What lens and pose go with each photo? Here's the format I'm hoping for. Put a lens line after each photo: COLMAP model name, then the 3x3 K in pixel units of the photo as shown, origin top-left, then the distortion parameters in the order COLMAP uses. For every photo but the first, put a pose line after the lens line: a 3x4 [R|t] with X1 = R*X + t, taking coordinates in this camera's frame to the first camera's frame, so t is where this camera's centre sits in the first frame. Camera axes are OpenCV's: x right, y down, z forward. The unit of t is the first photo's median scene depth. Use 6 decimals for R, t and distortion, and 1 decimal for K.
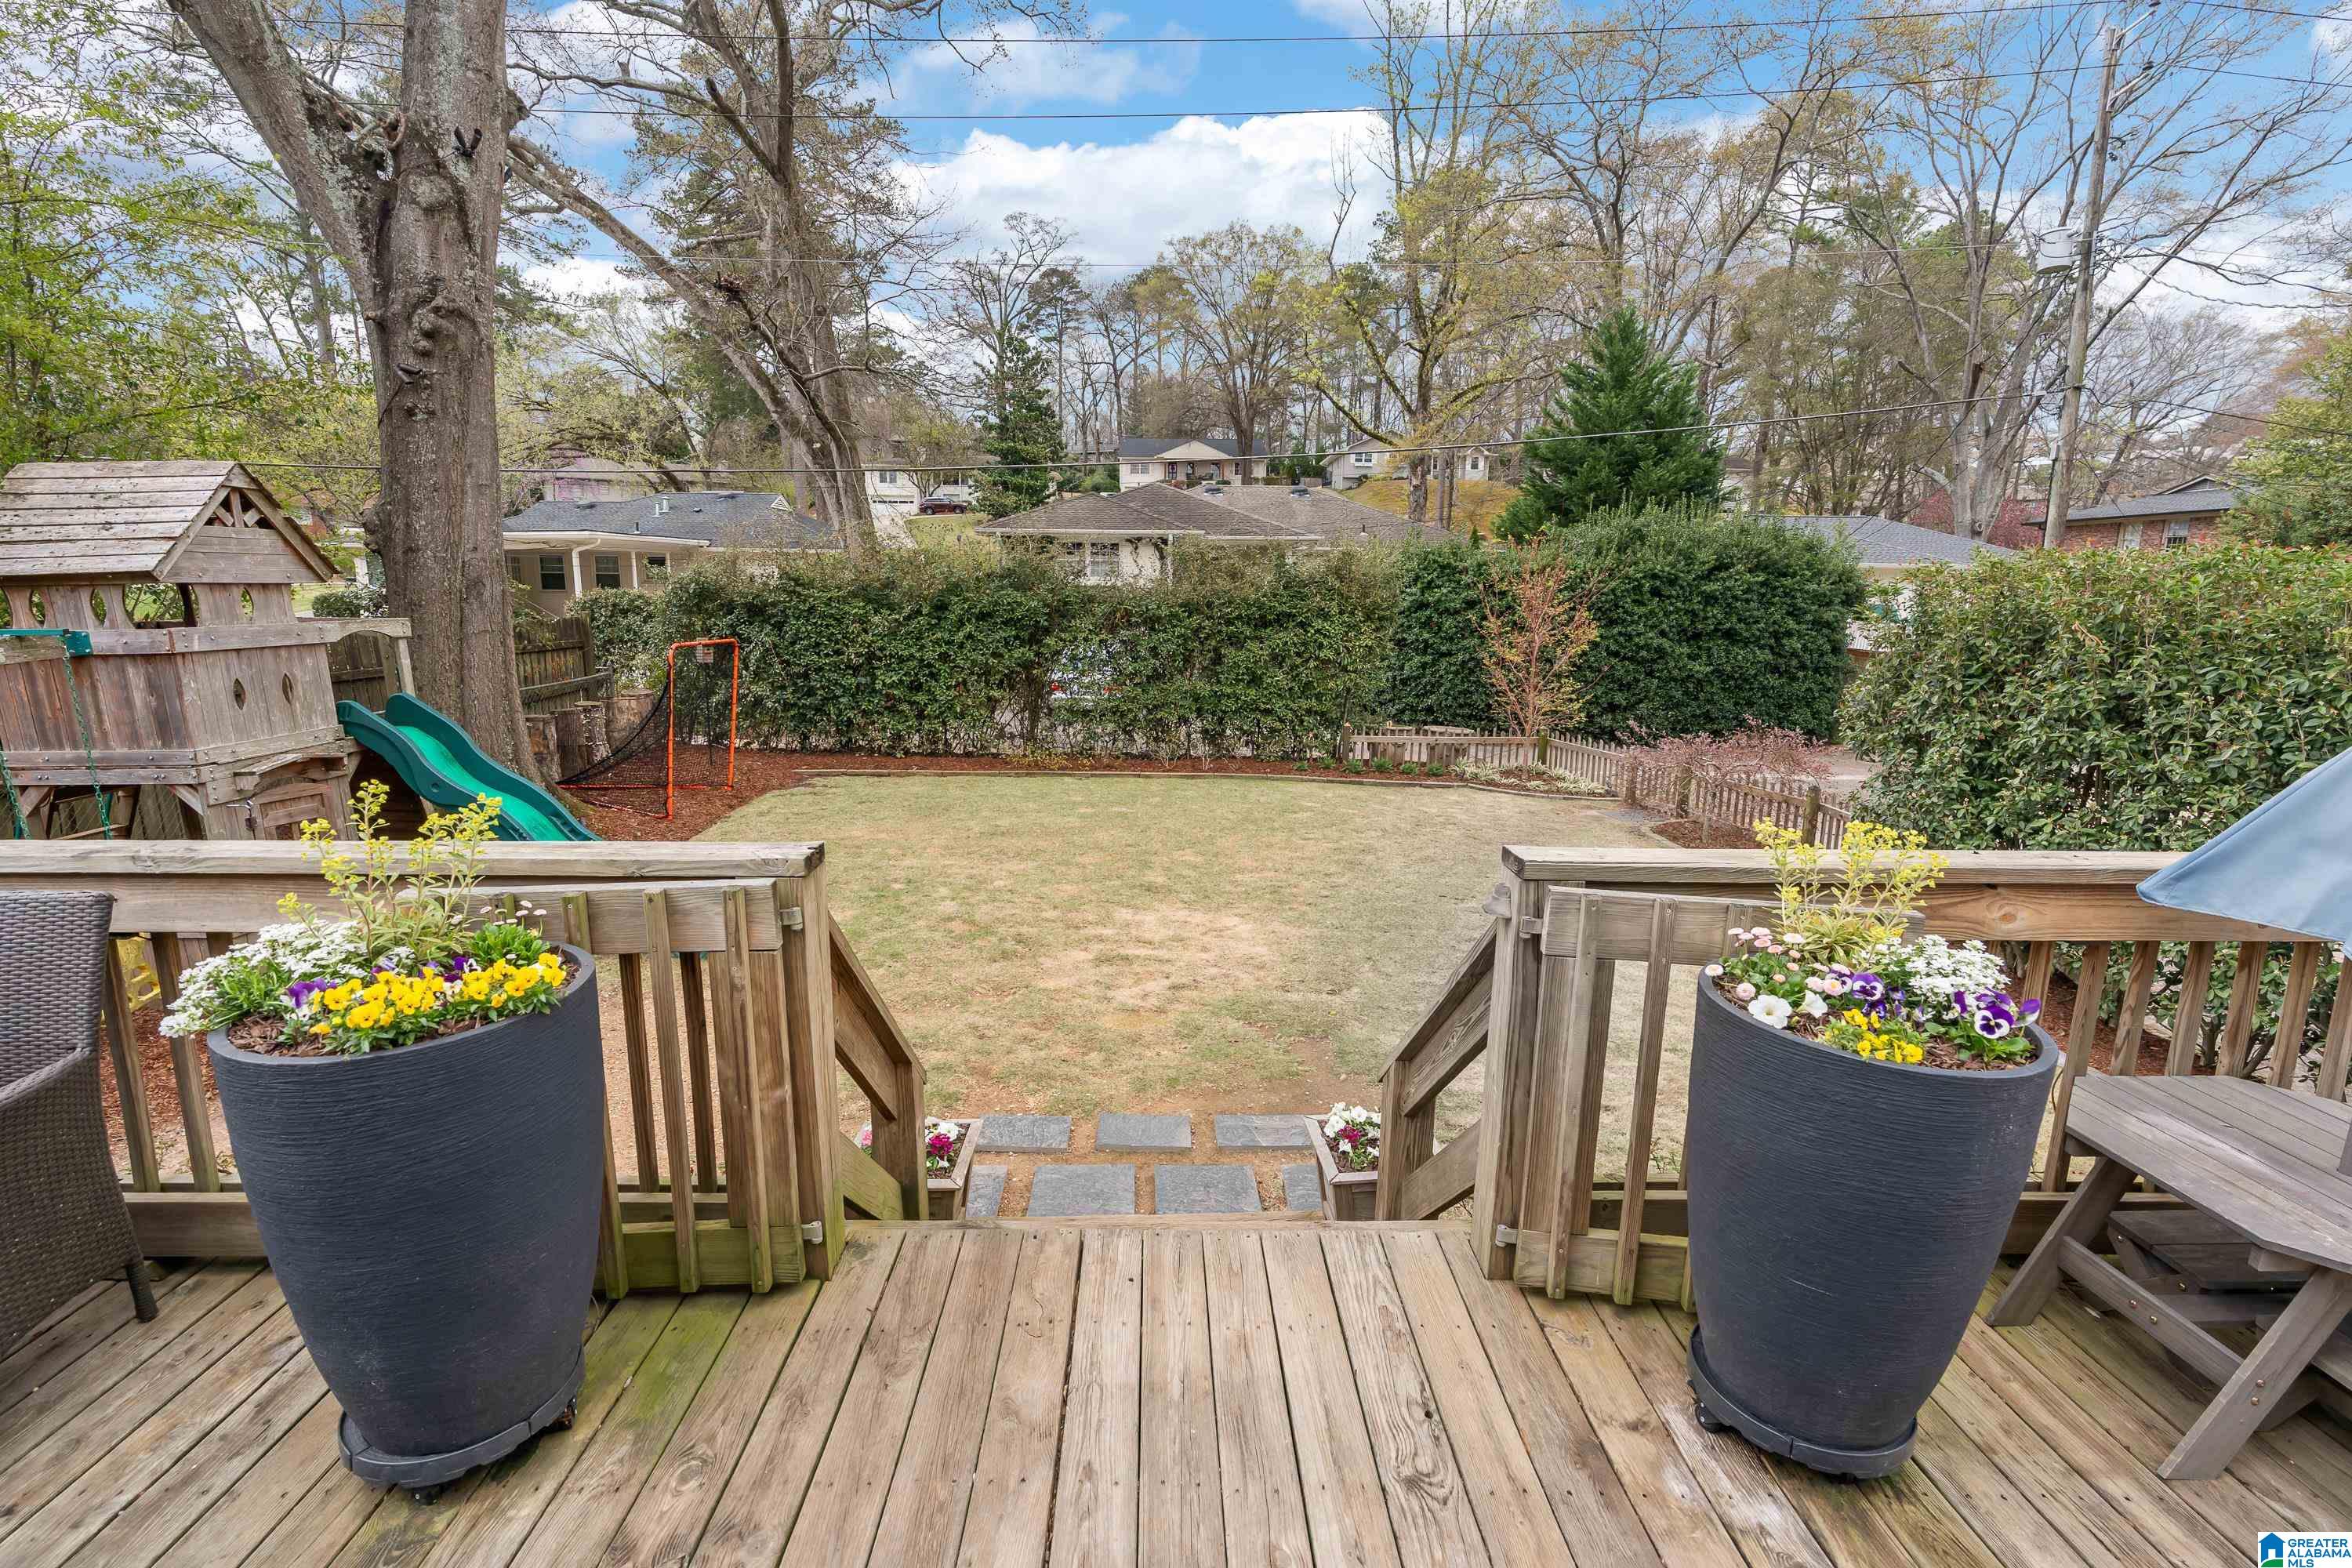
lens RADIAL K [[1069.5, 0, 1176.0], [0, 1069.5, 784.0], [0, 0, 1]] dist [-0.004264, 0.001616]
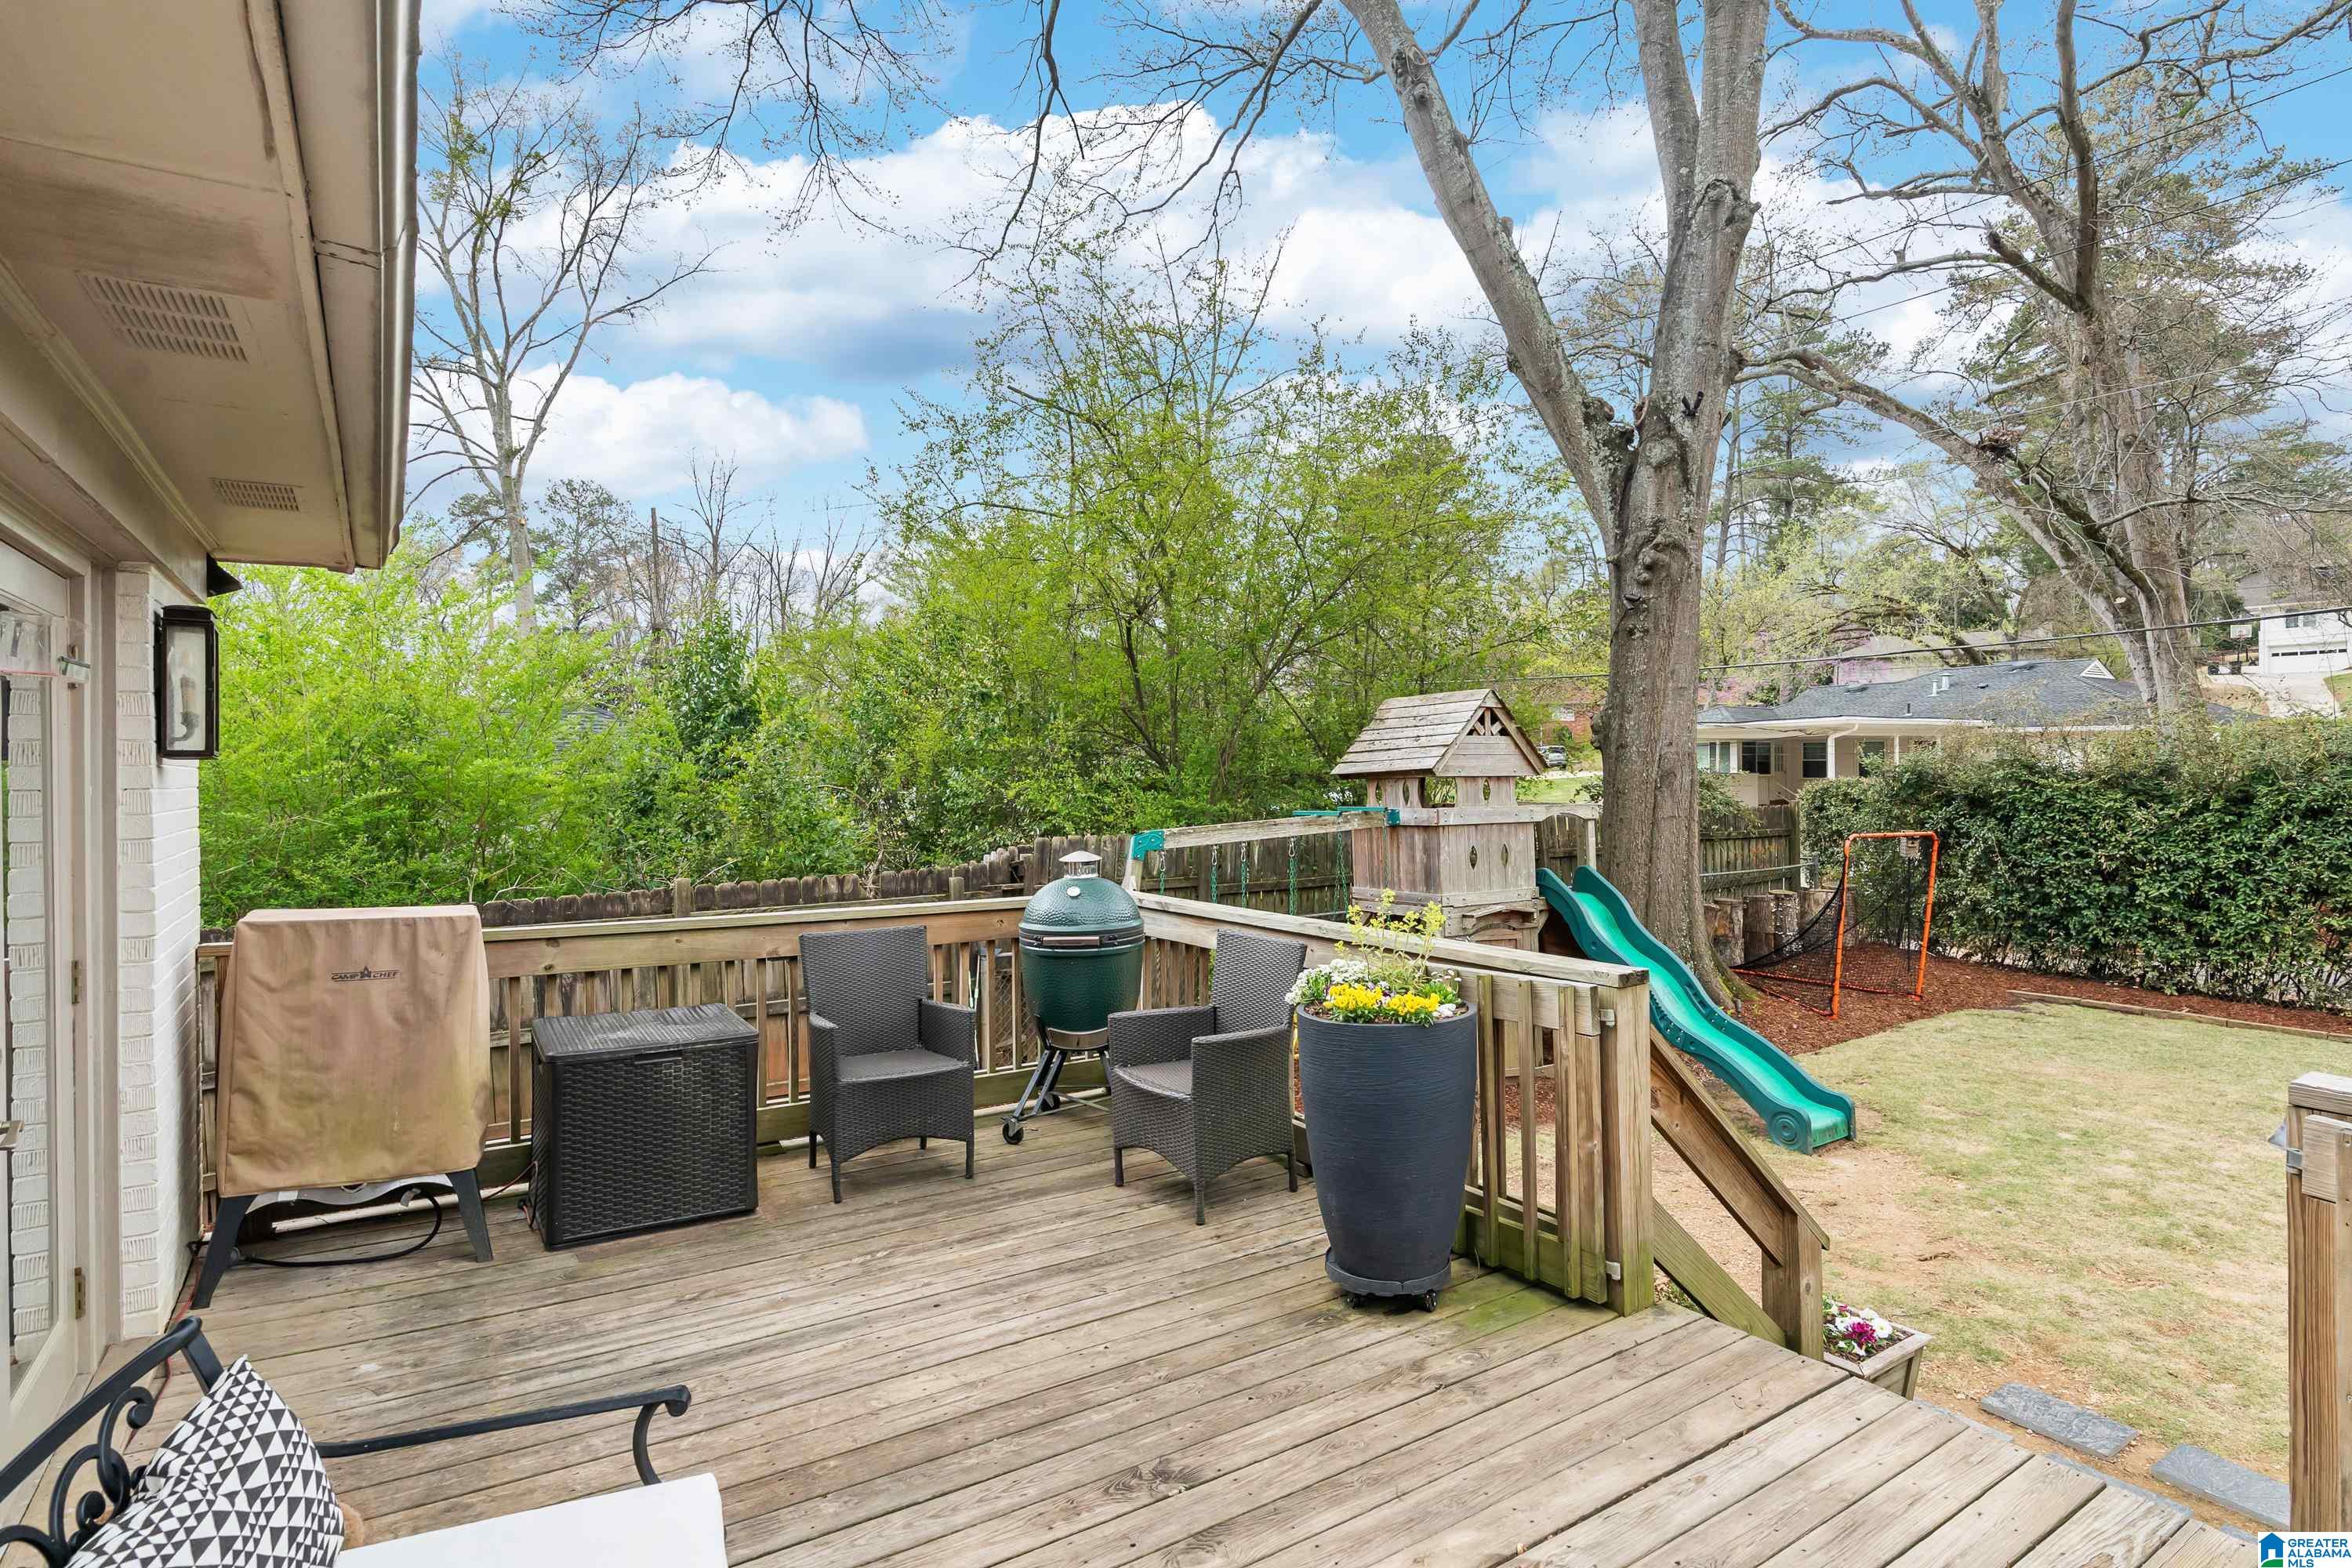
lens RADIAL K [[1223.3, 0, 1263.9], [0, 1223.3, 817.8], [0, 0, 1]] dist [-0.001504, 0.000185]
pose [[0.577185, 0.022067, -0.816315, 0.085069], [-0.141570, 0.987202, -0.073413, 0.006409], [0.804248, 0.157939, 0.572922, -0.038700]]
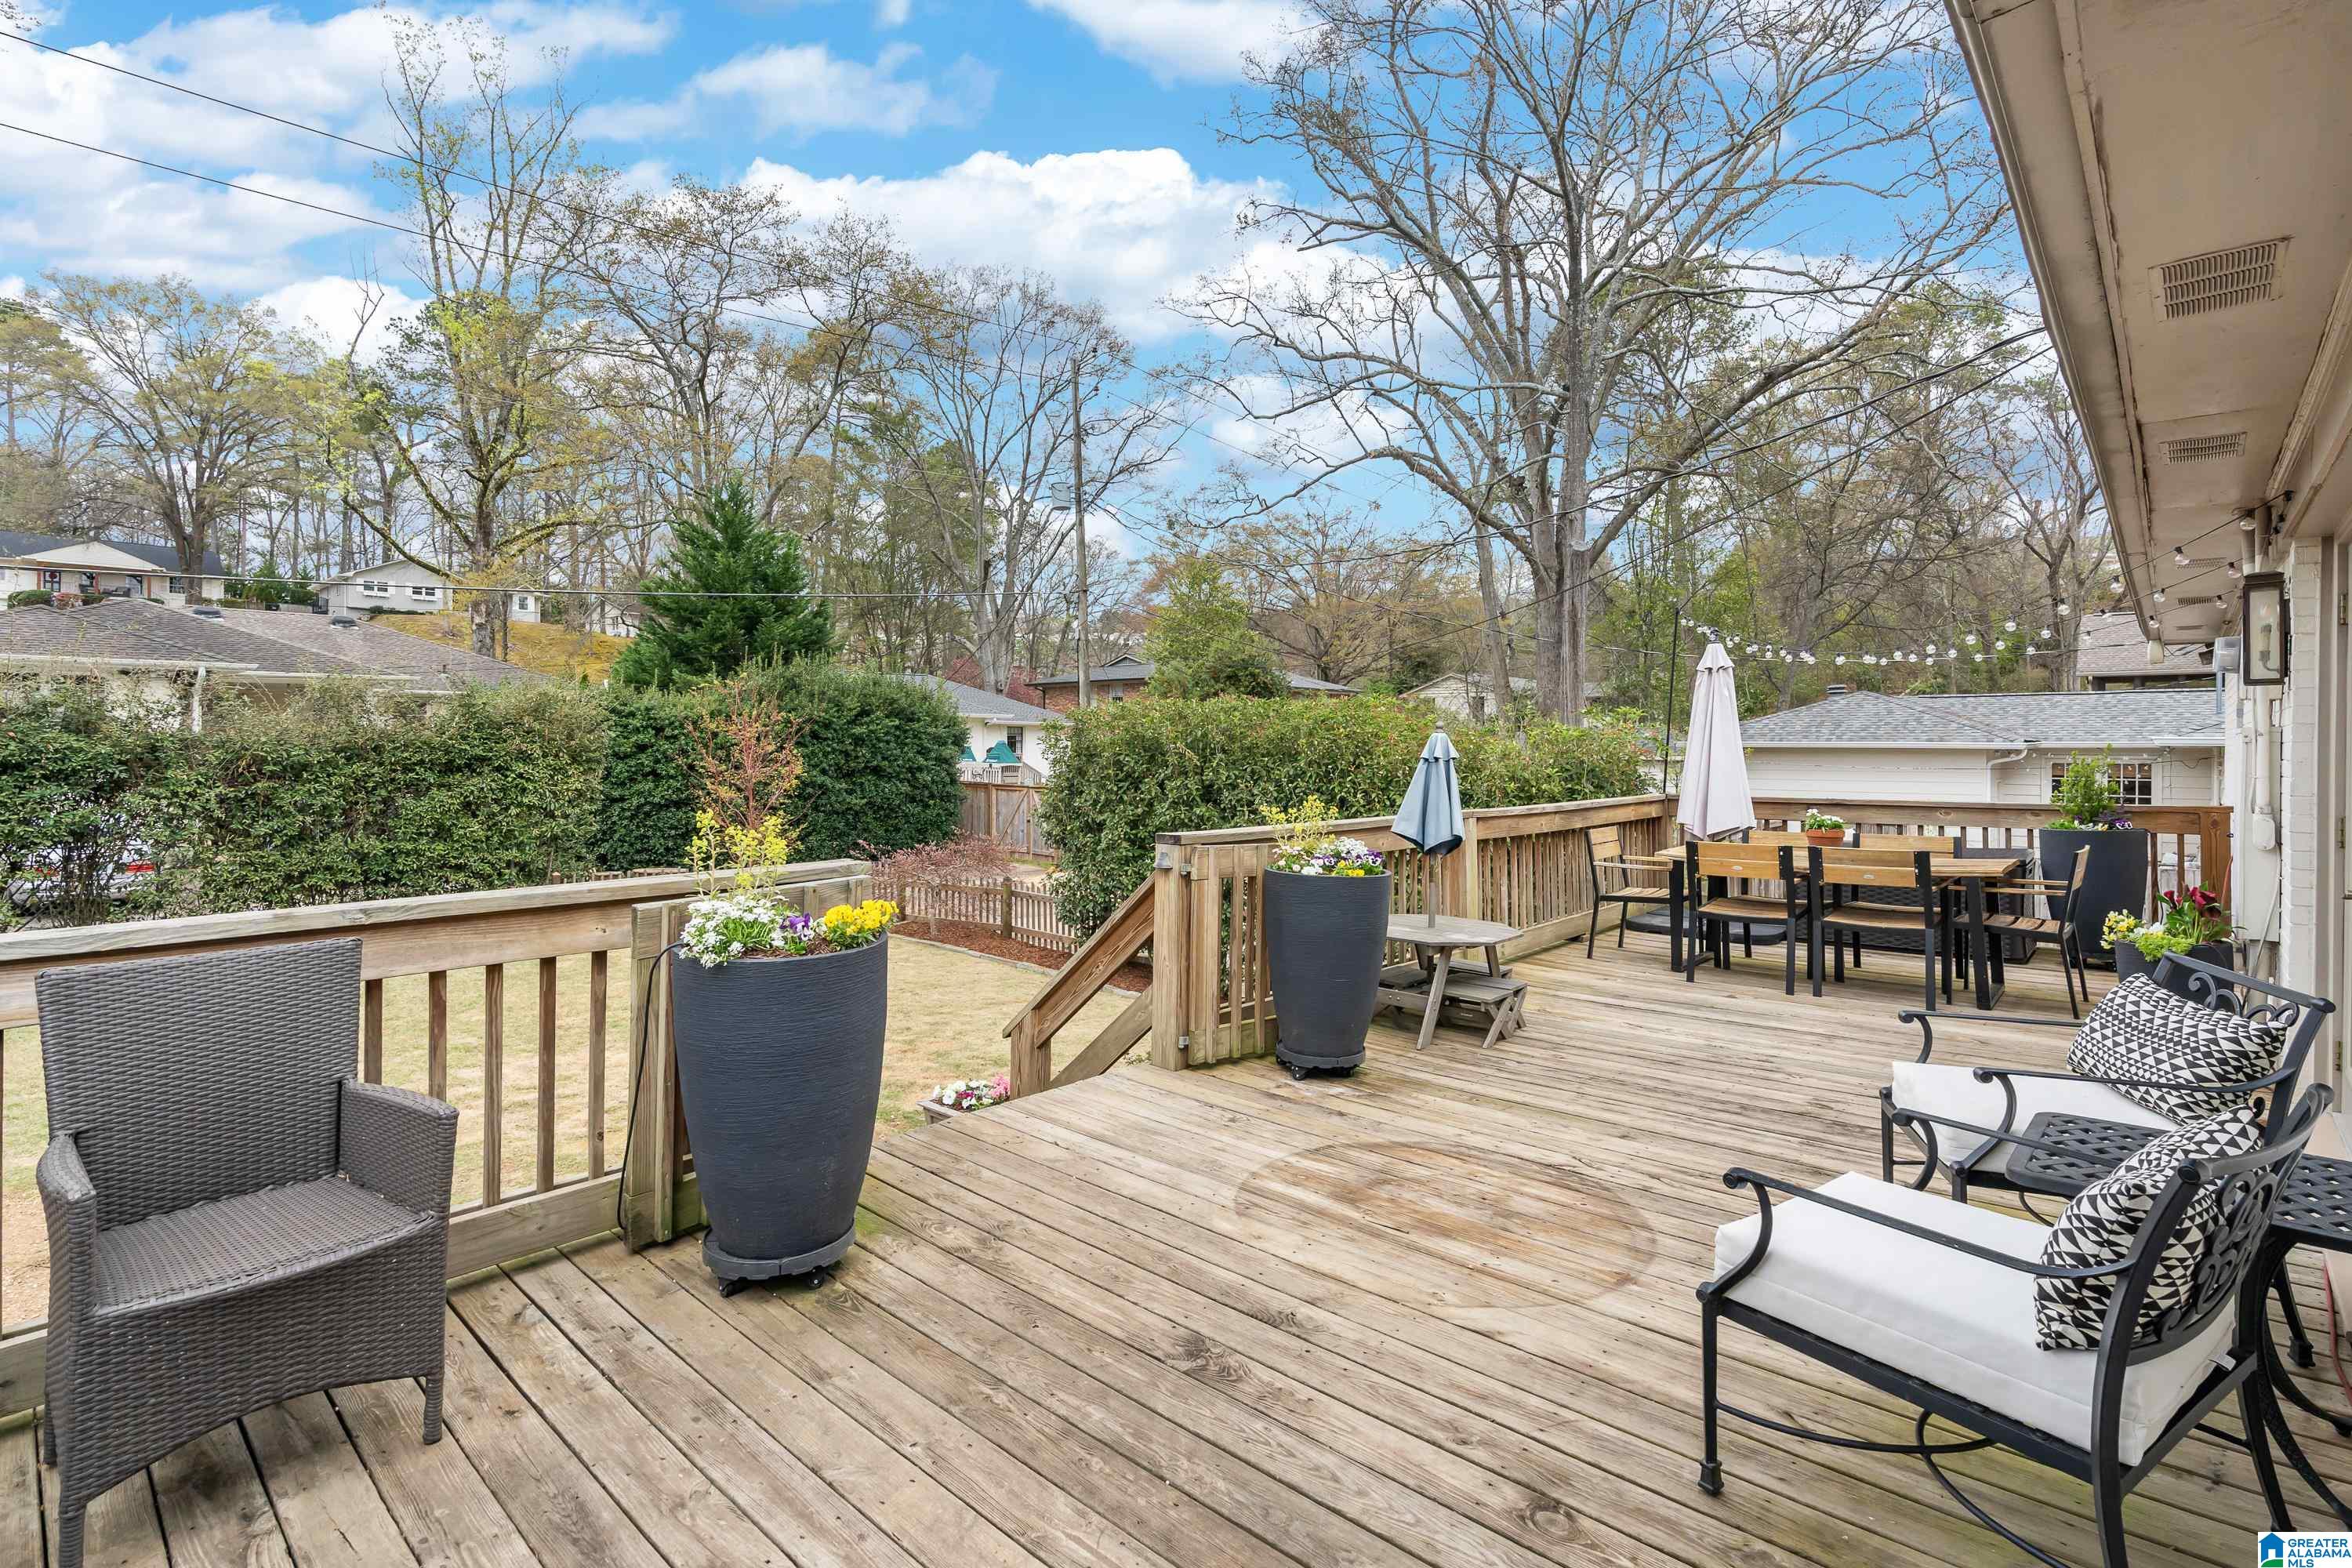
lens RADIAL K [[1069.5, 0, 1176.0], [0, 1069.5, 784.0], [0, 0, 1]] dist [-0.004264, 0.001616]
pose [[0.698570, -0.038810, 0.714488, -0.146343], [0.136169, 0.987491, -0.079496, 0.017887], [-0.702466, 0.152825, 0.695116, -0.051491]]
